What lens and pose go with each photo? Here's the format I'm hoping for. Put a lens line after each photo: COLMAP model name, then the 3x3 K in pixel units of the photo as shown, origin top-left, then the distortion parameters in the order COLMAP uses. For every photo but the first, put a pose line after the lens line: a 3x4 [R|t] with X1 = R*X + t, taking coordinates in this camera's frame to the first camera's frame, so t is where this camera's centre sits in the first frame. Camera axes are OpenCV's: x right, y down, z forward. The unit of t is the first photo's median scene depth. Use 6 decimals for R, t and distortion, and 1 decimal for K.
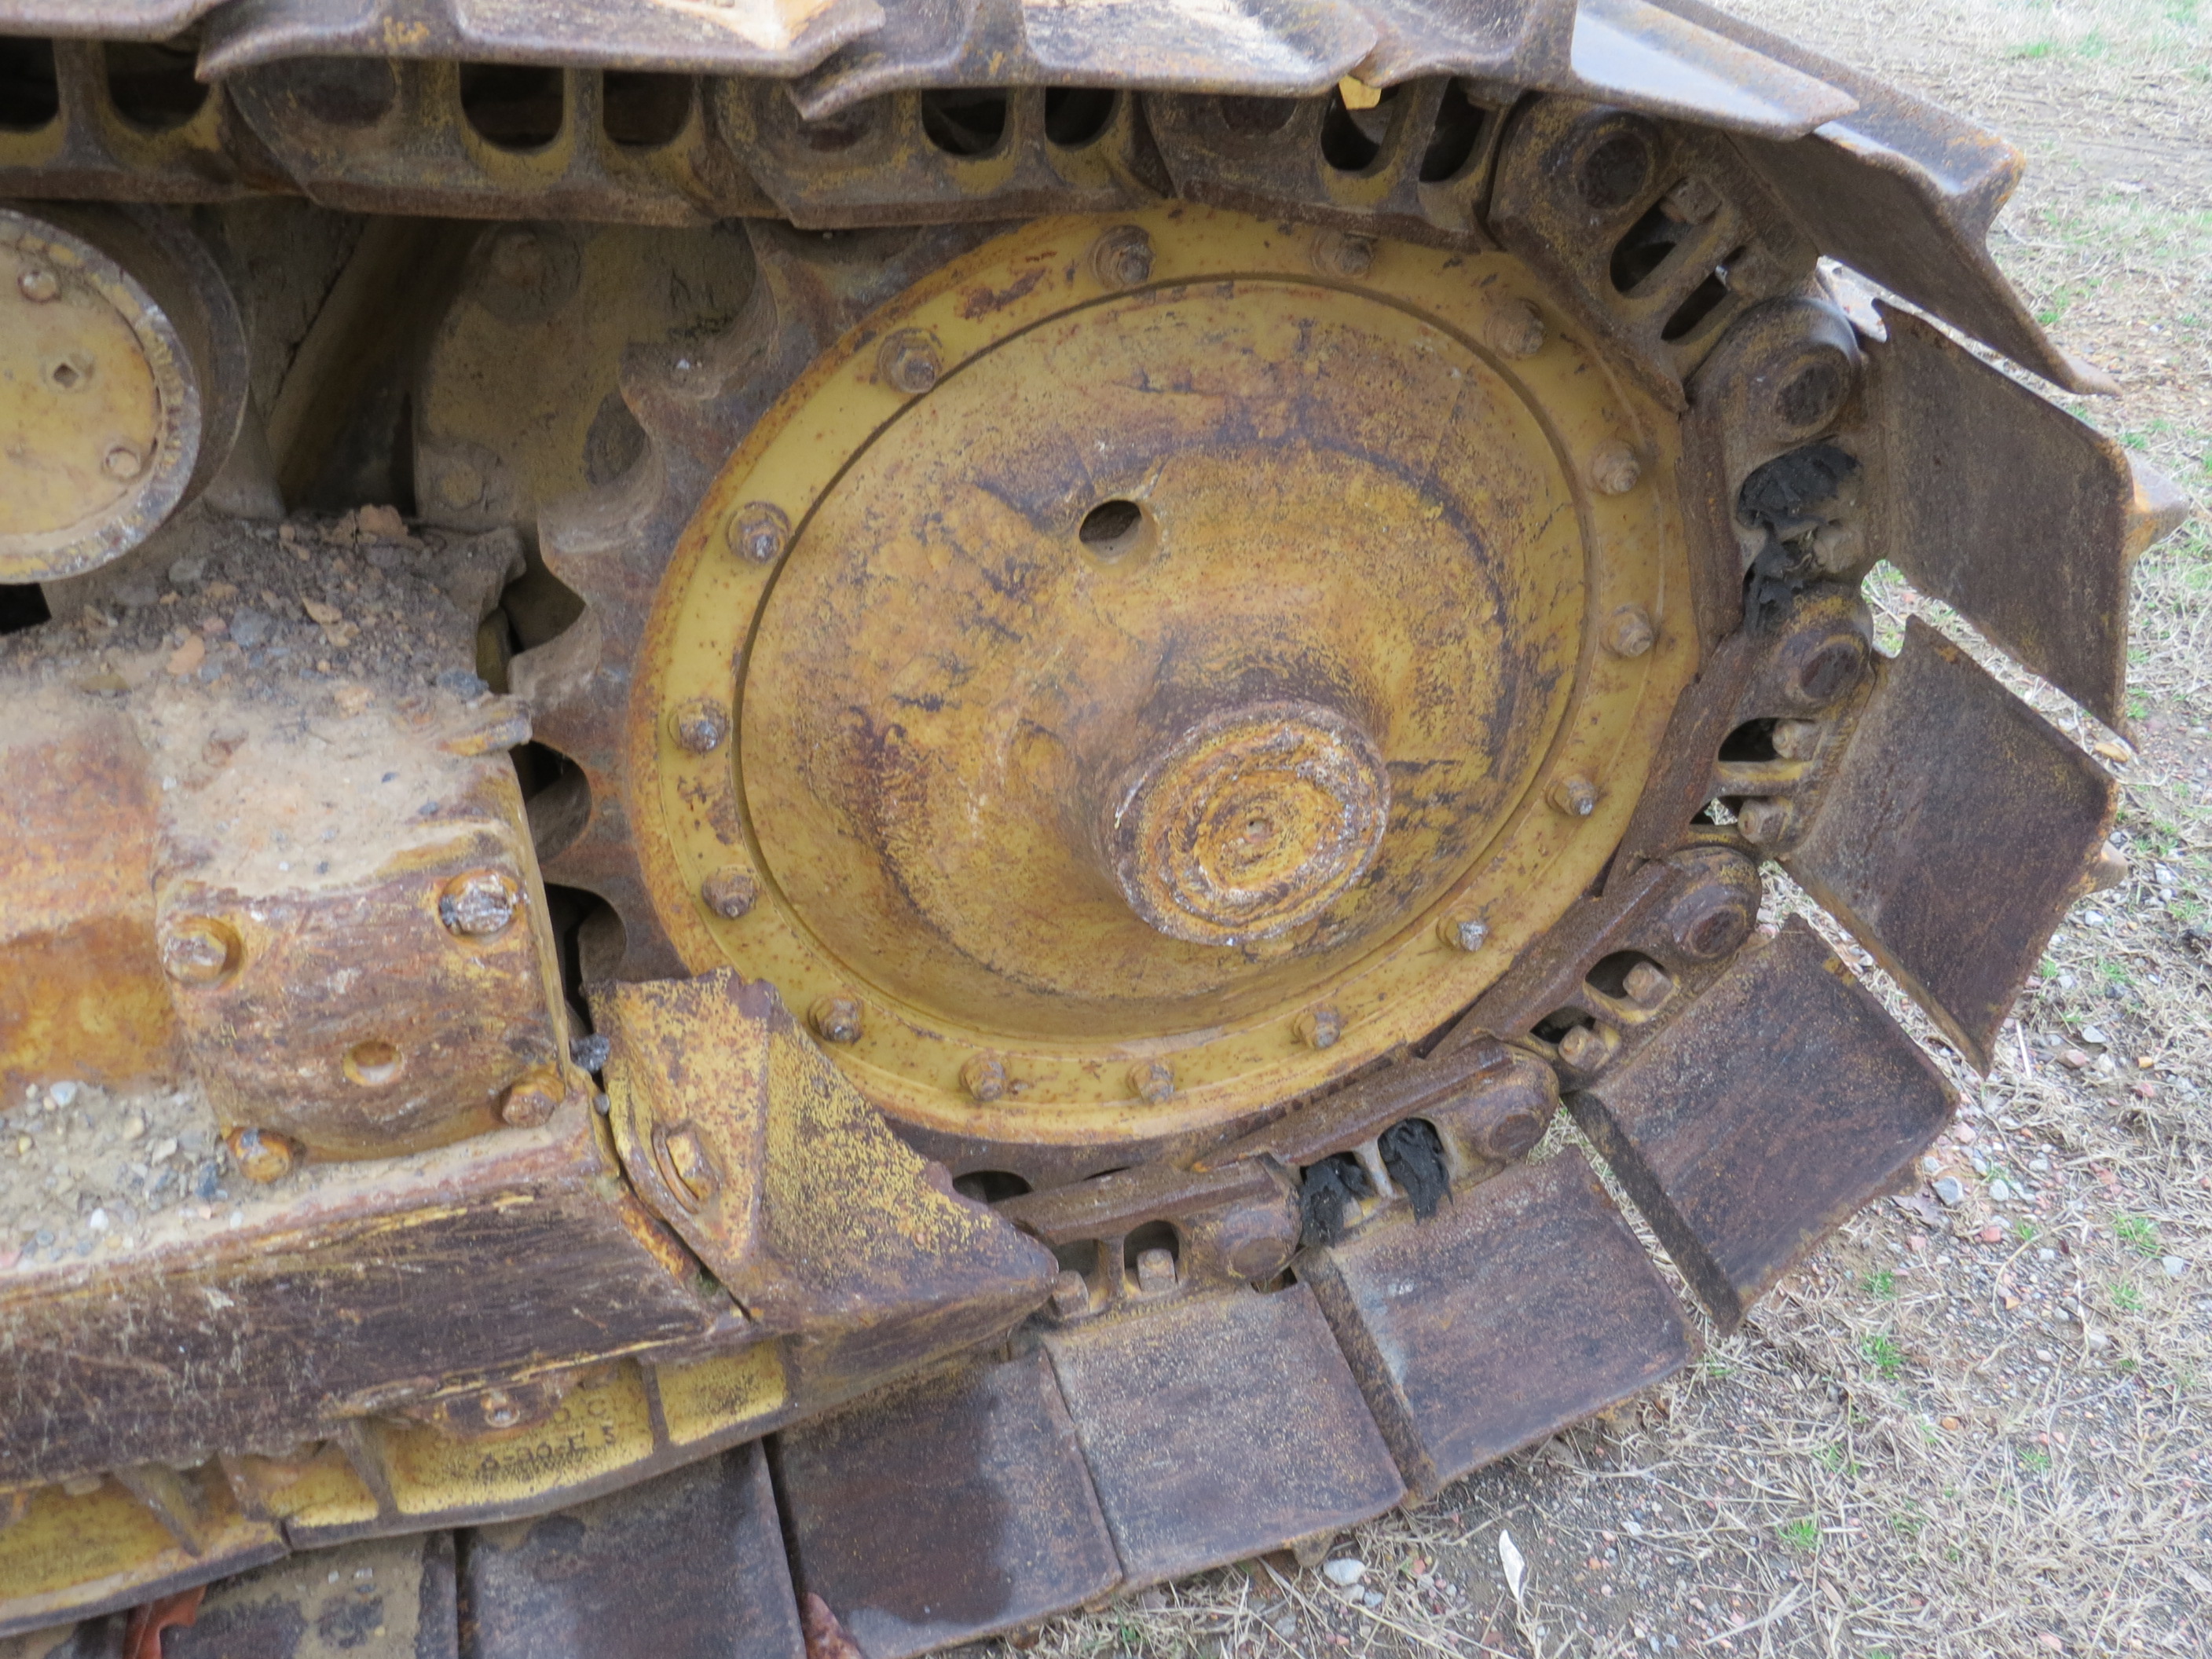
lens RADIAL K [[1982.4, 0, 1106.0], [0, 1982.4, 829.5], [0, 0, 1]] dist [-0.031422, 0.003791]
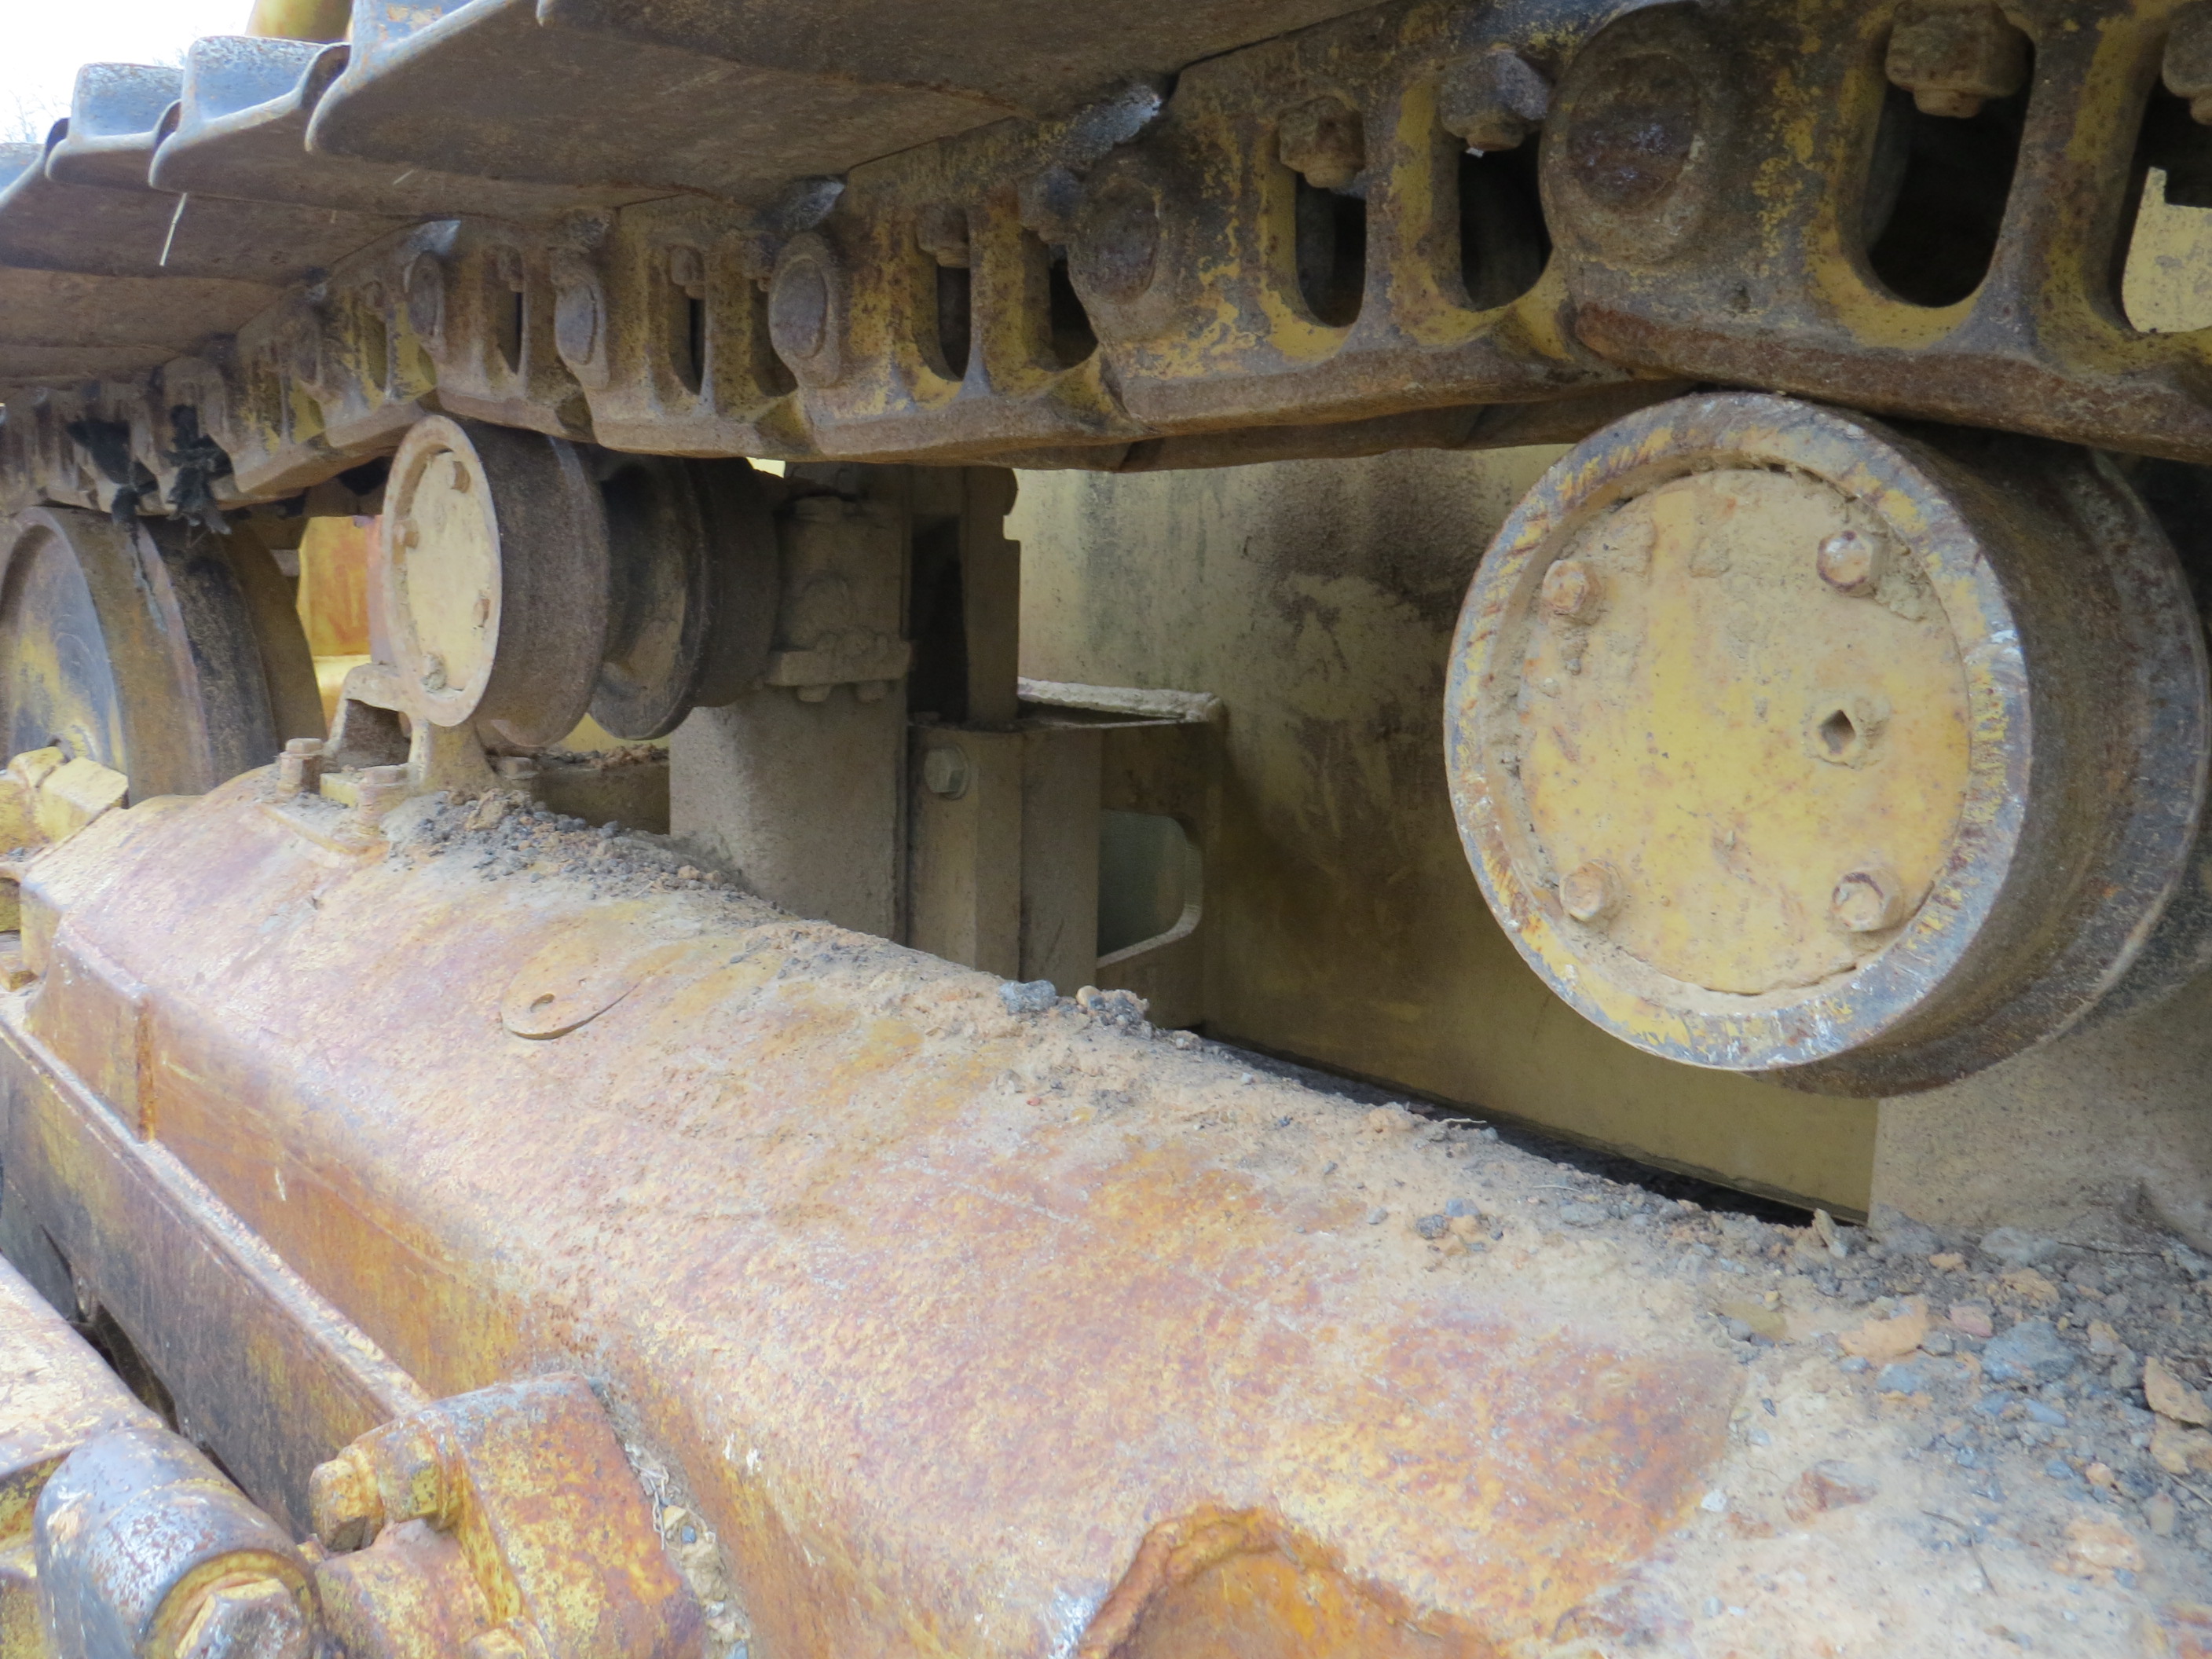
lens RADIAL K [[1982.4, 0, 1106.0], [0, 1982.4, 829.5], [0, 0, 1]] dist [-0.031422, 0.003791]
pose [[0.383941, 0.158306, -0.909686, -0.081232], [-0.567176, 0.817858, -0.097056, -0.030041], [0.728630, 0.553216, 0.403796, 0.607498]]
